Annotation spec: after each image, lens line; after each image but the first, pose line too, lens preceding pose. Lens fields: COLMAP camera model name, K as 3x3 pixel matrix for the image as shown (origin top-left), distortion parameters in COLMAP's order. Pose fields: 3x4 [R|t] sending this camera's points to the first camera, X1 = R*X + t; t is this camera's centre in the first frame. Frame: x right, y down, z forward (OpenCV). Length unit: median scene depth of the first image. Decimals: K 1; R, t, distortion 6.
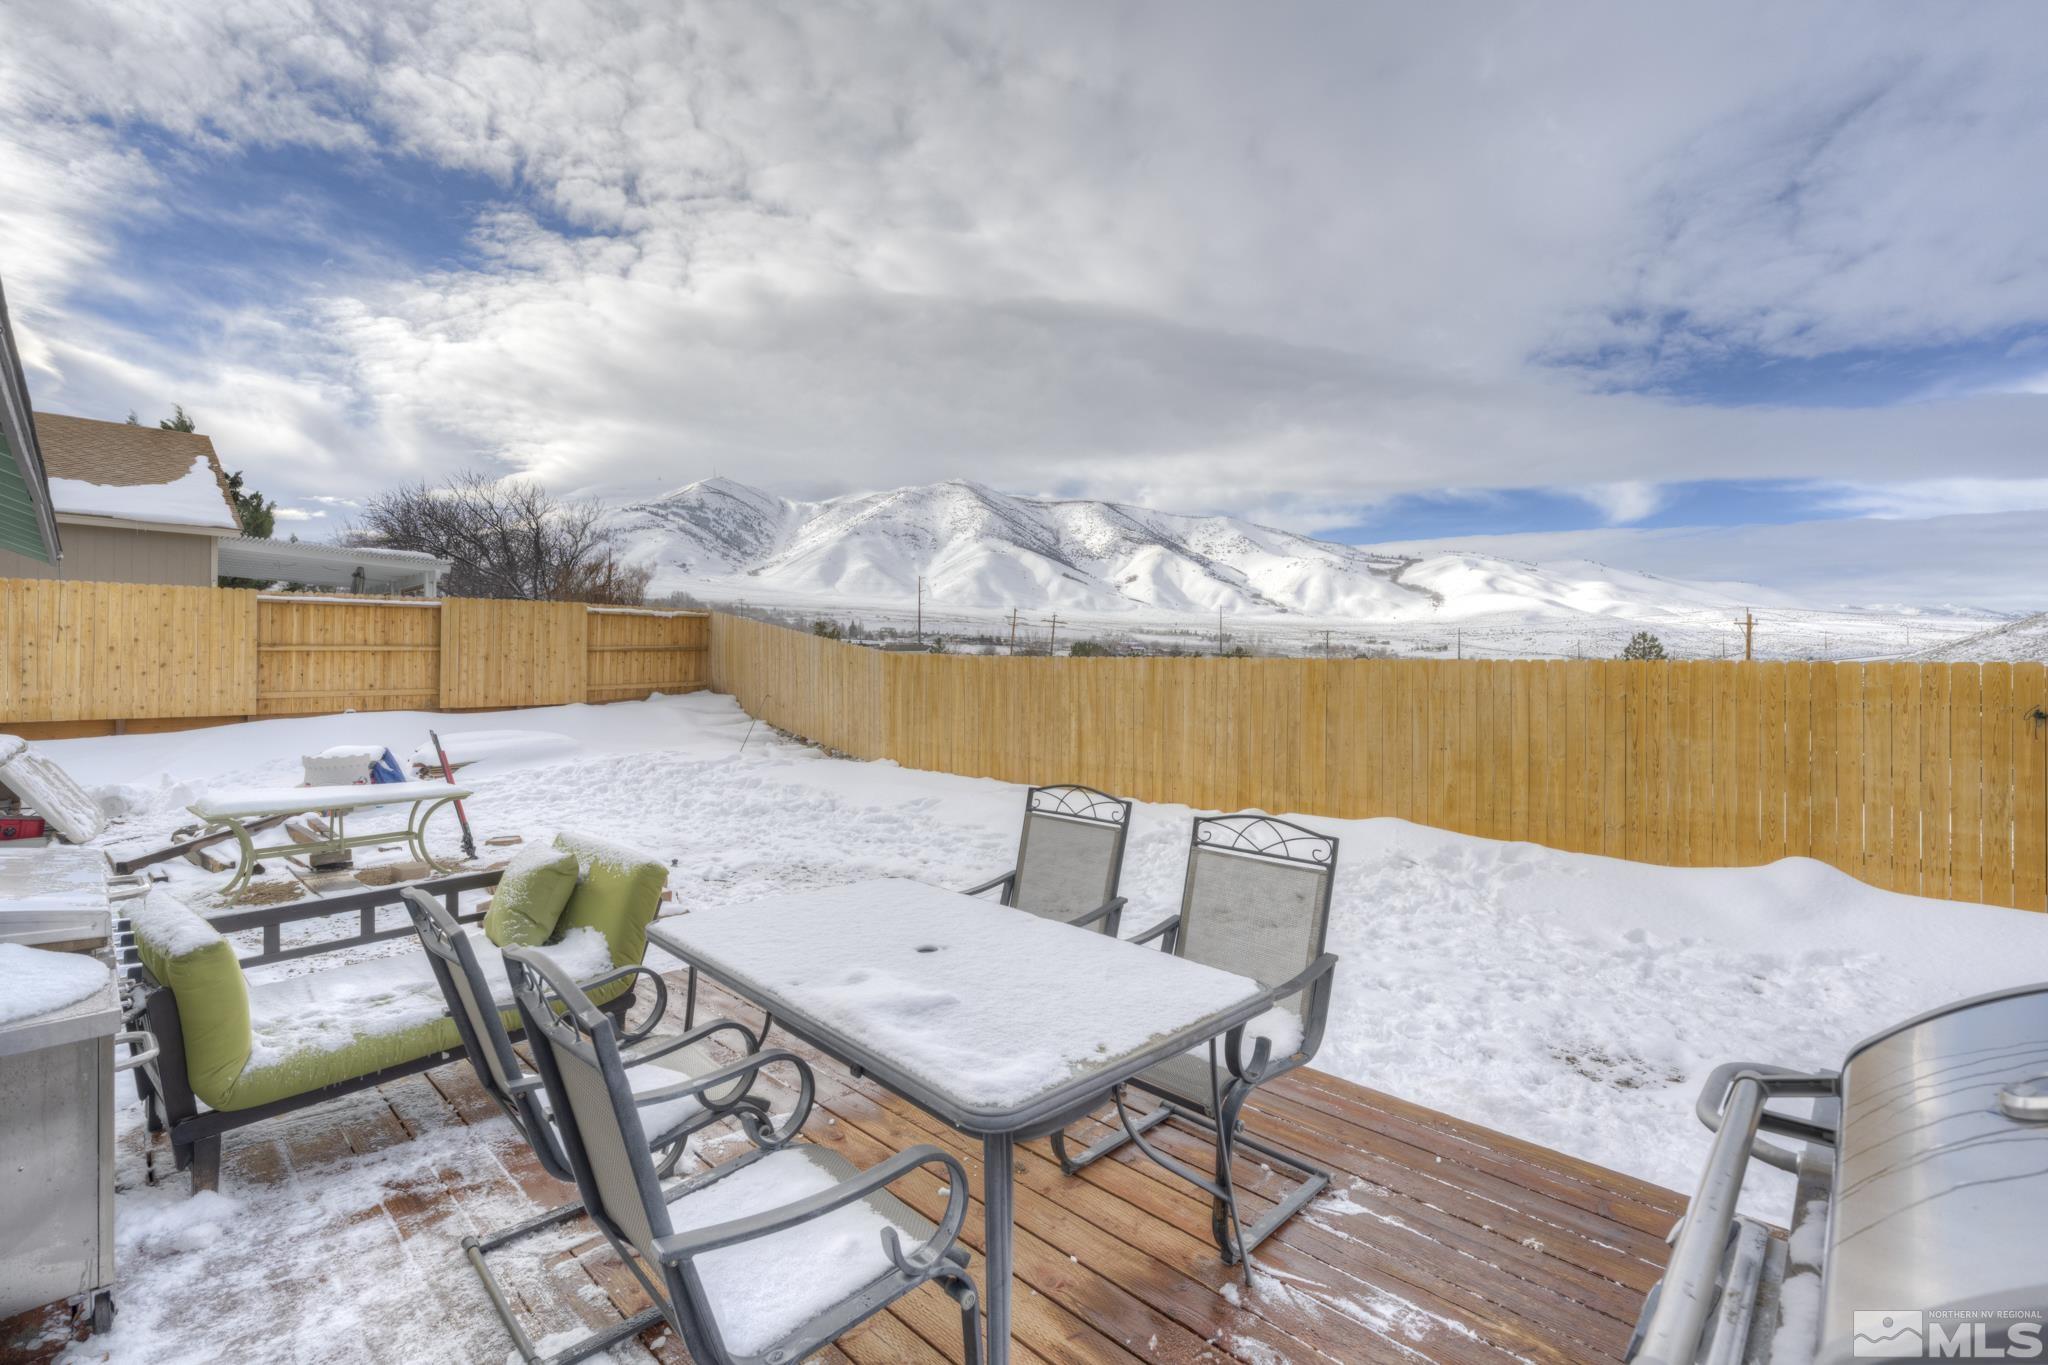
lens RADIAL K [[902.9, 0, 1030.5], [0, 902.9, 671.3], [0, 0, 1]] dist [-0.002290, -0.000055]
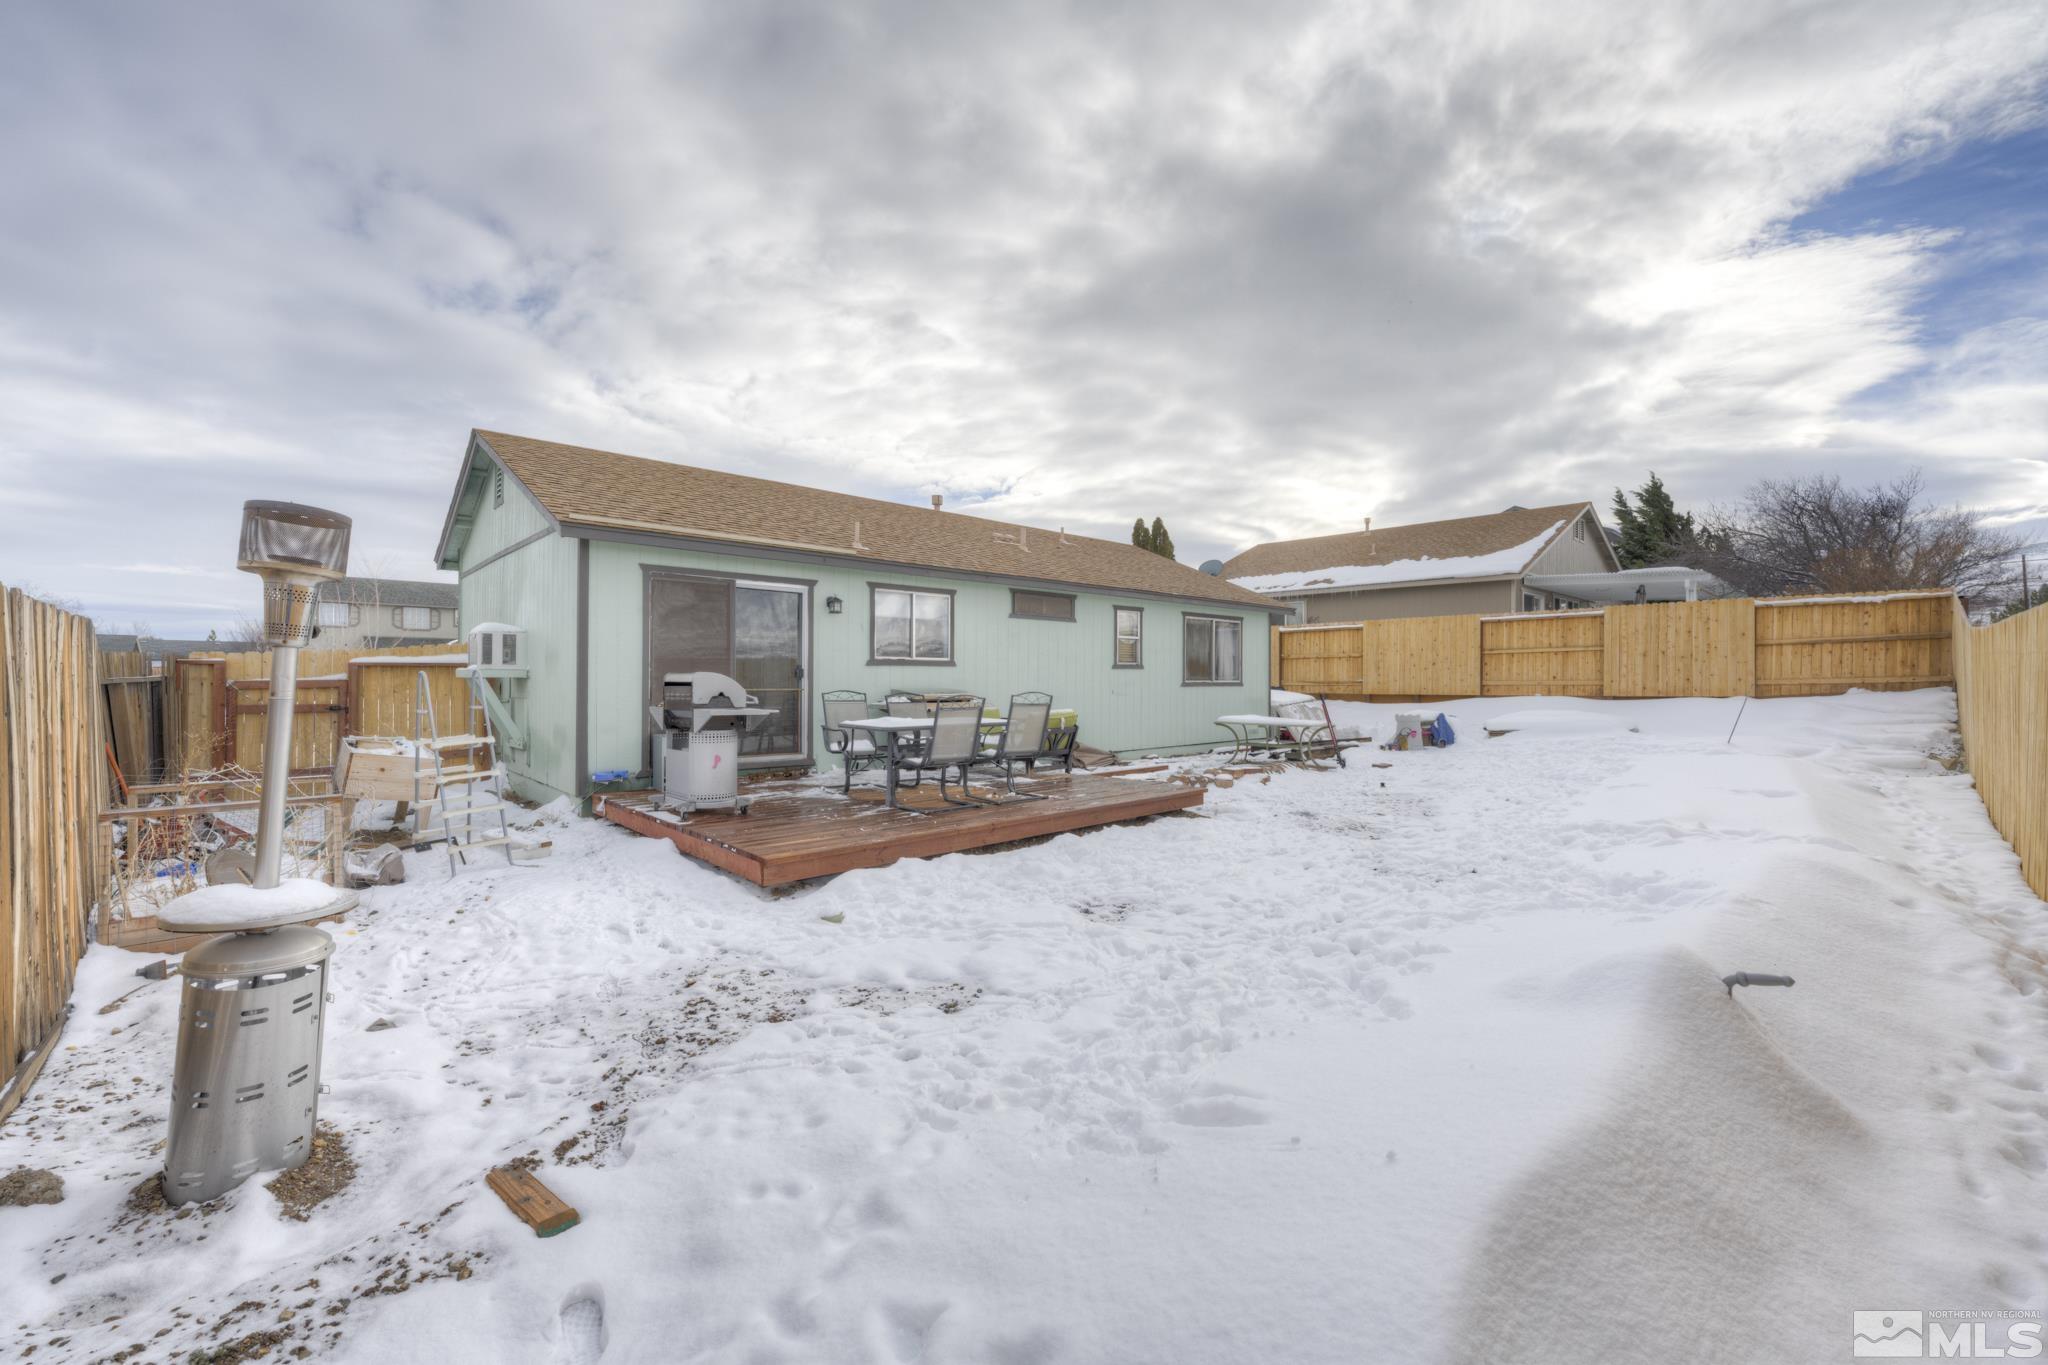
lens RADIAL K [[835.3, 0, 1022.7], [0, 835.3, 683.8], [0, 0, 1]] dist [-0.007233, -0.000097]
pose [[-0.028586, 0.009404, -0.999547, 0.493043], [0.000918, 0.999956, 0.009381, 0.012217], [0.999591, -0.000649, -0.028593, 0.219107]]
